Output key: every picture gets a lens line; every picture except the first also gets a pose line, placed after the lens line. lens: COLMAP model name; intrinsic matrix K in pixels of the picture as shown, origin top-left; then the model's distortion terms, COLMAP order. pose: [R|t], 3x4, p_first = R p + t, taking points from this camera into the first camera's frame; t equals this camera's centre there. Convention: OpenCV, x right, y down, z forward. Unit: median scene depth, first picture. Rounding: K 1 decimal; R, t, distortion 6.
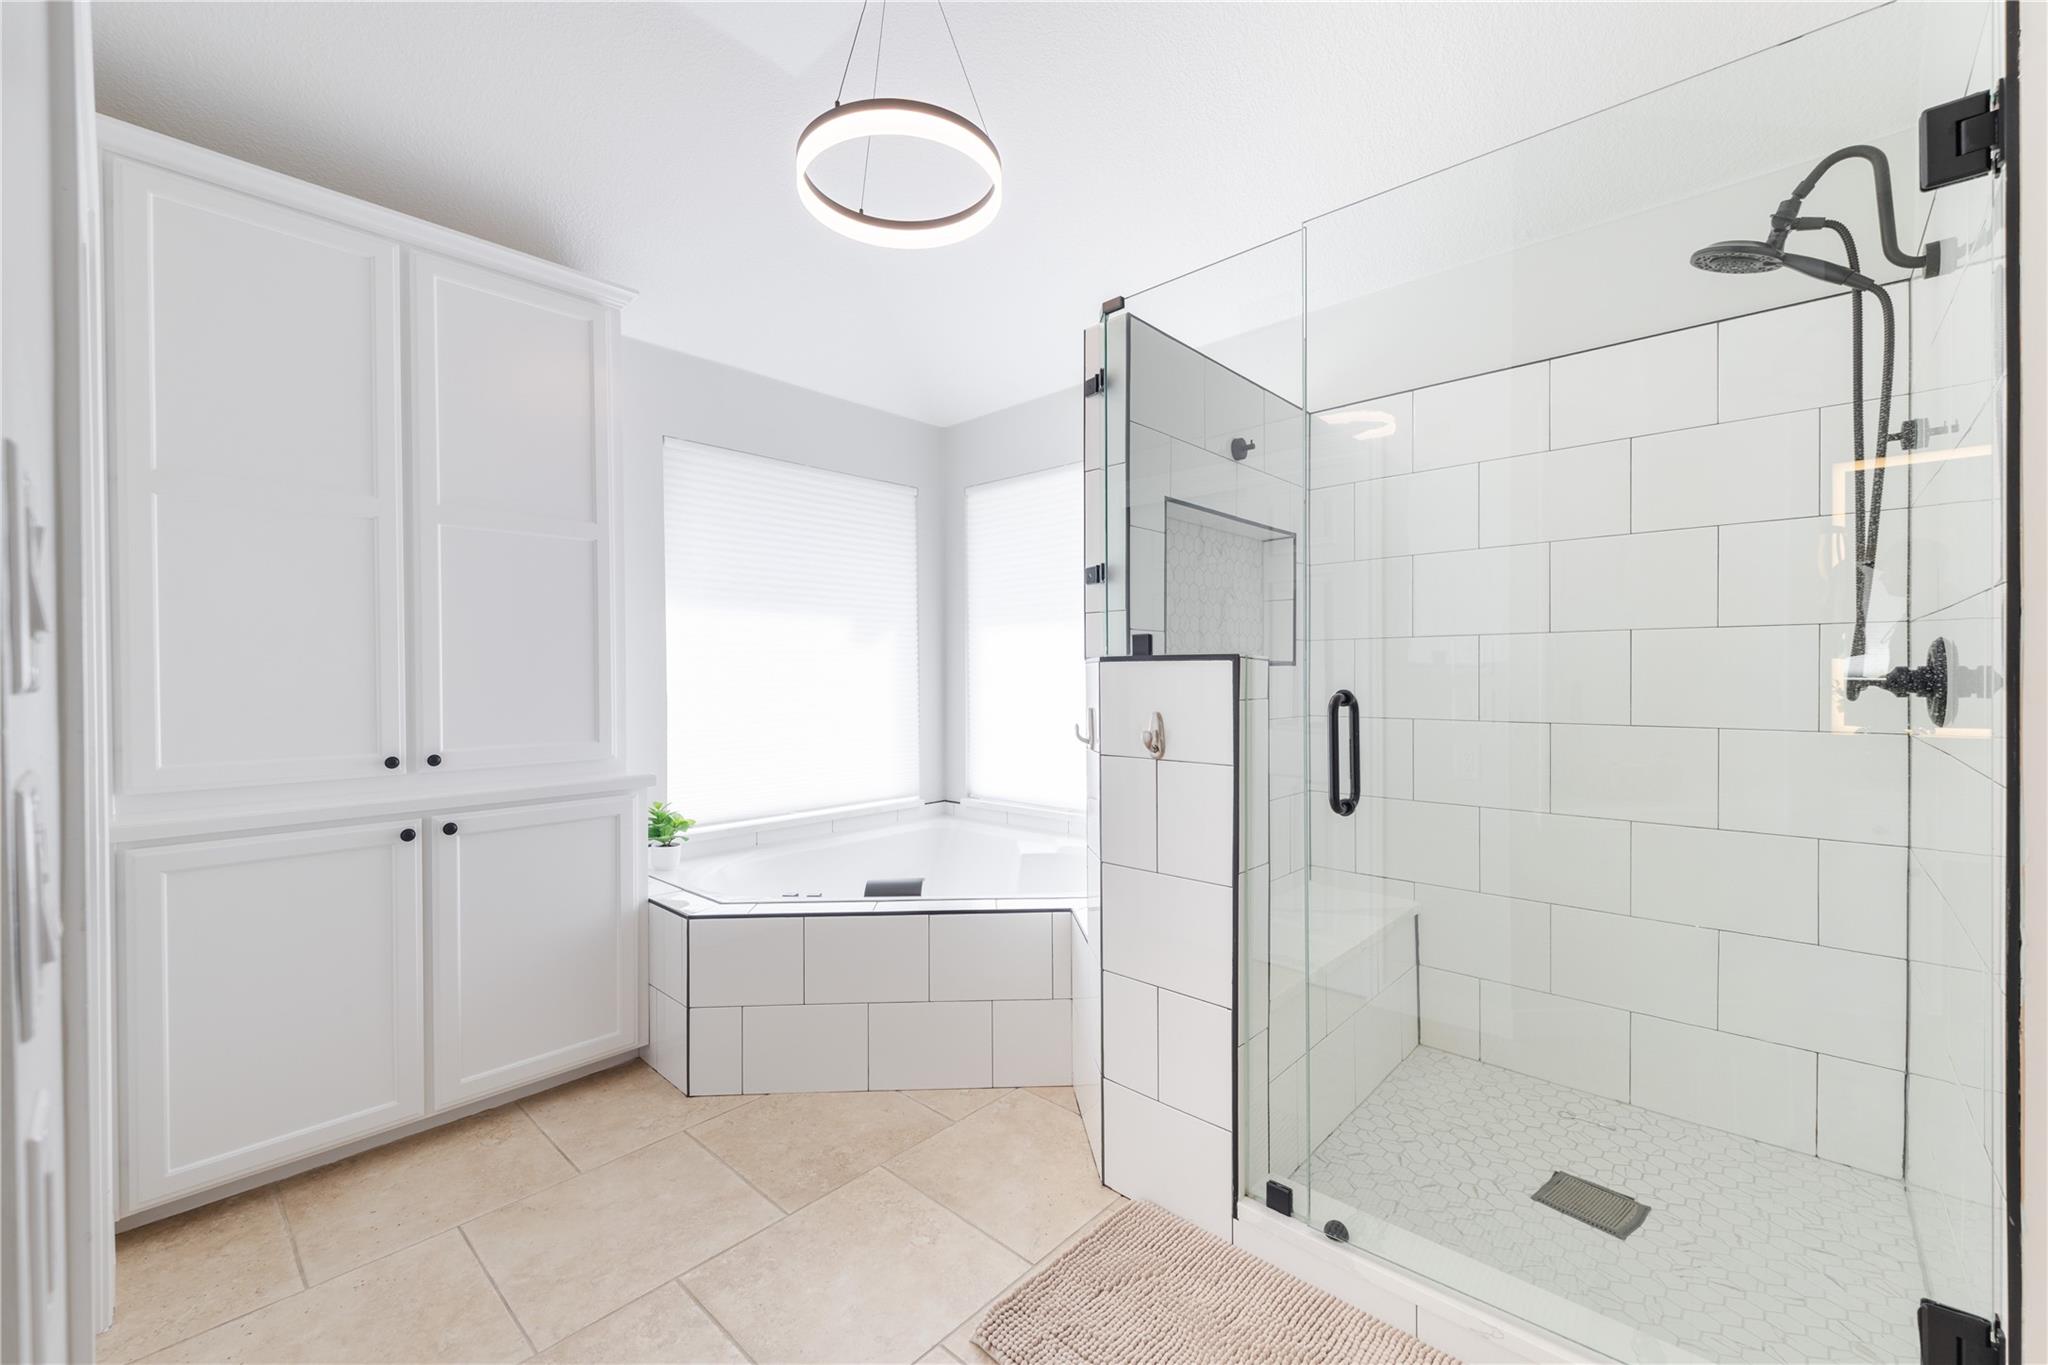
lens RADIAL K [[837.3, 0, 1026.7], [0, 837.3, 680.8], [0, 0, 1]] dist [-0.002412, -0.000690]
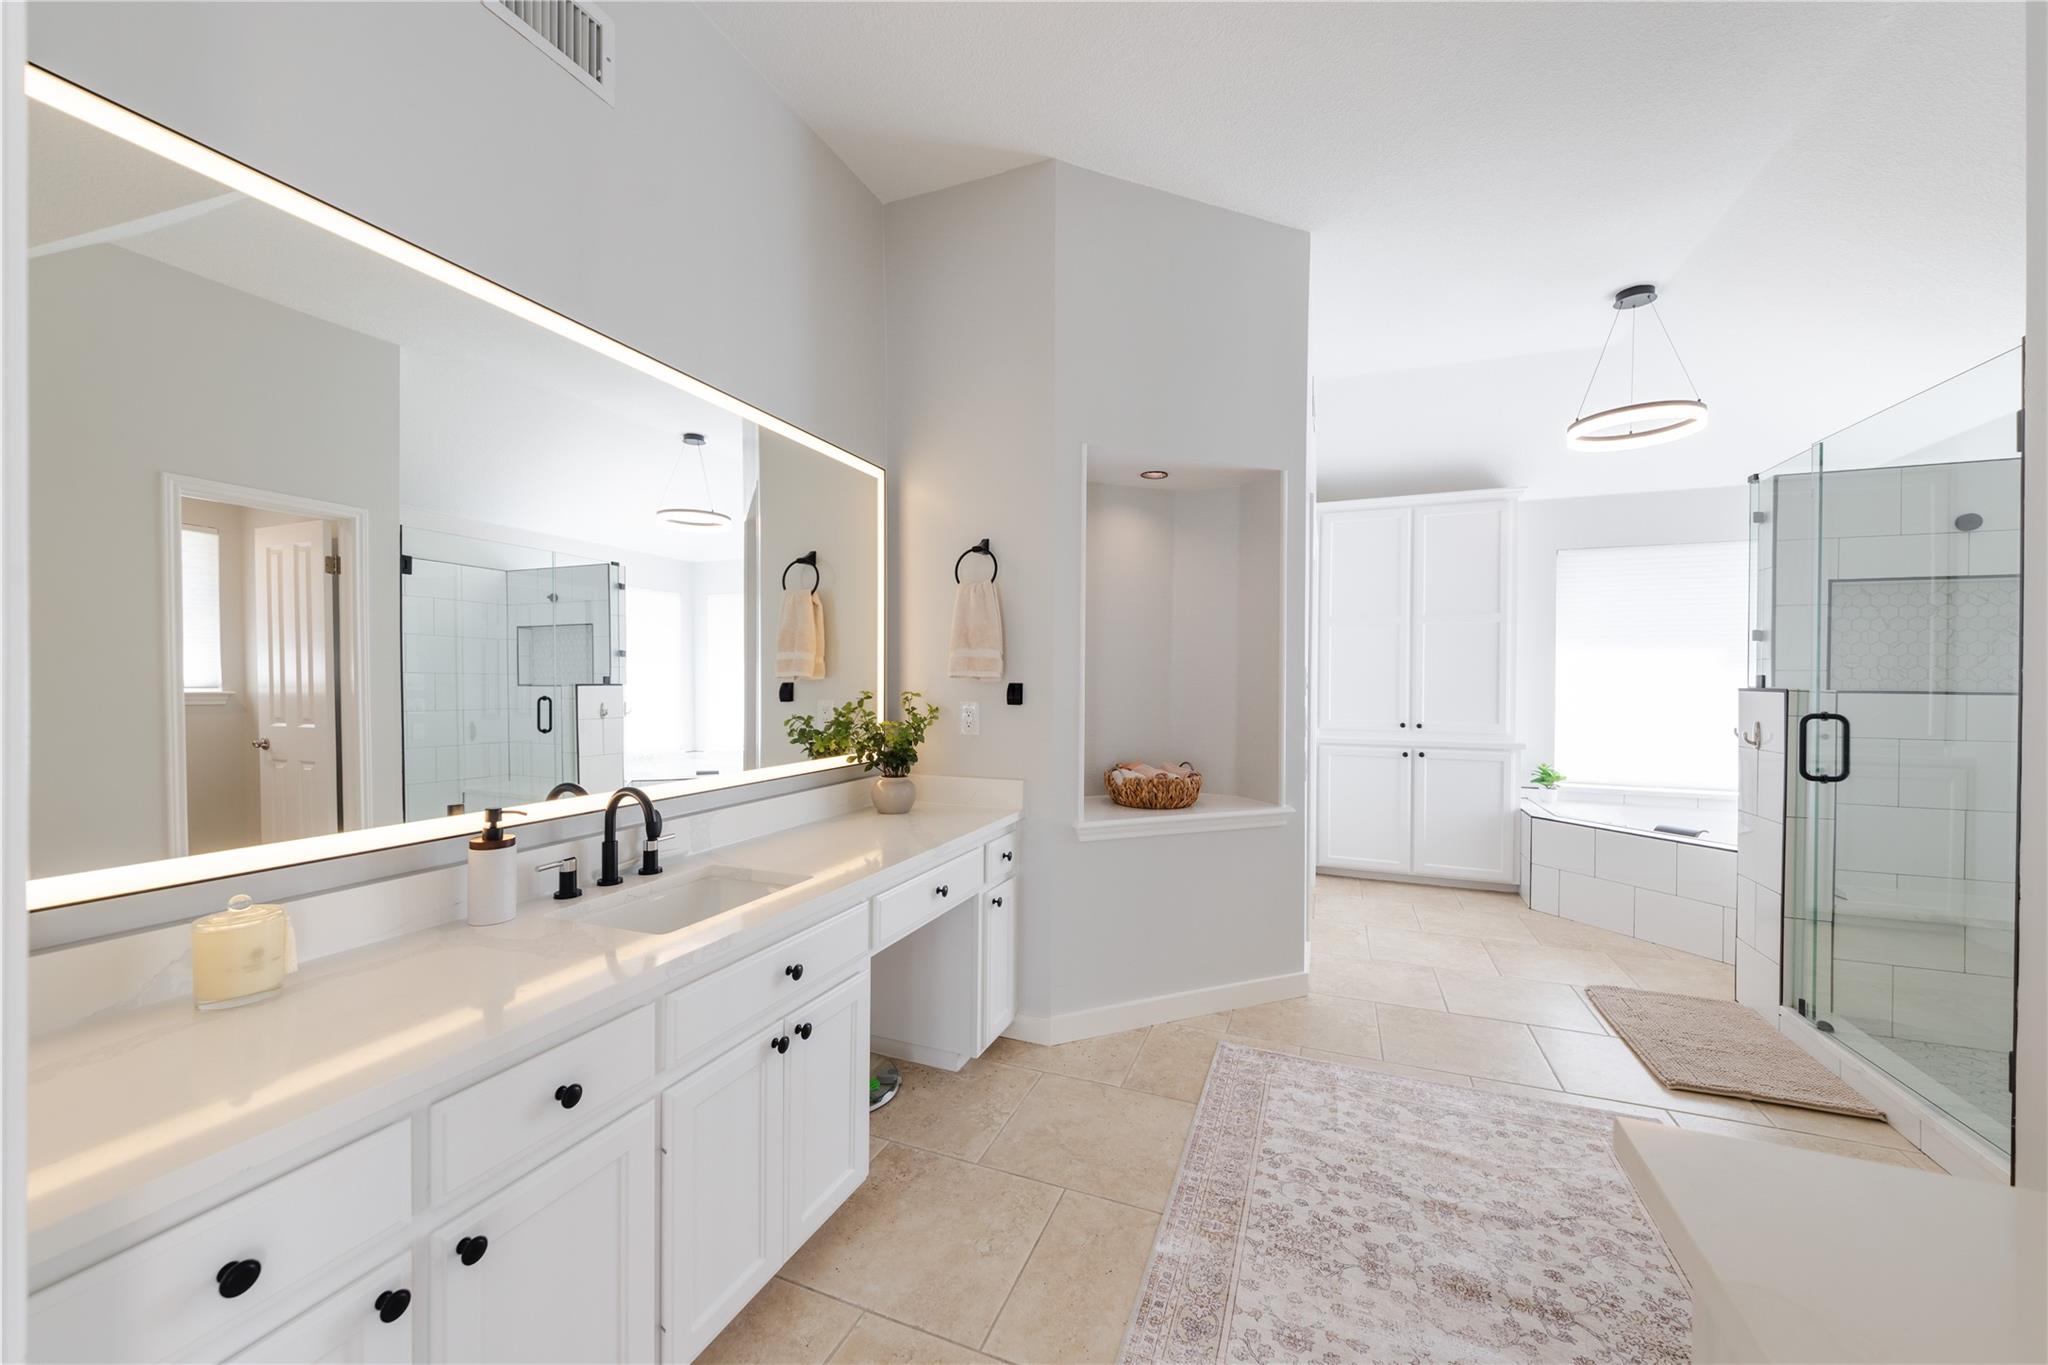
lens RADIAL K [[760.9, 0, 1025.9], [0, 760.9, 686.4], [0, 0, 1]] dist [-0.000189, -0.000047]
pose [[0.359140, 0.018386, -0.933103, 0.893467], [-0.015859, 0.999782, 0.013596, -0.026931], [0.933149, 0.009915, 0.359353, -0.802838]]
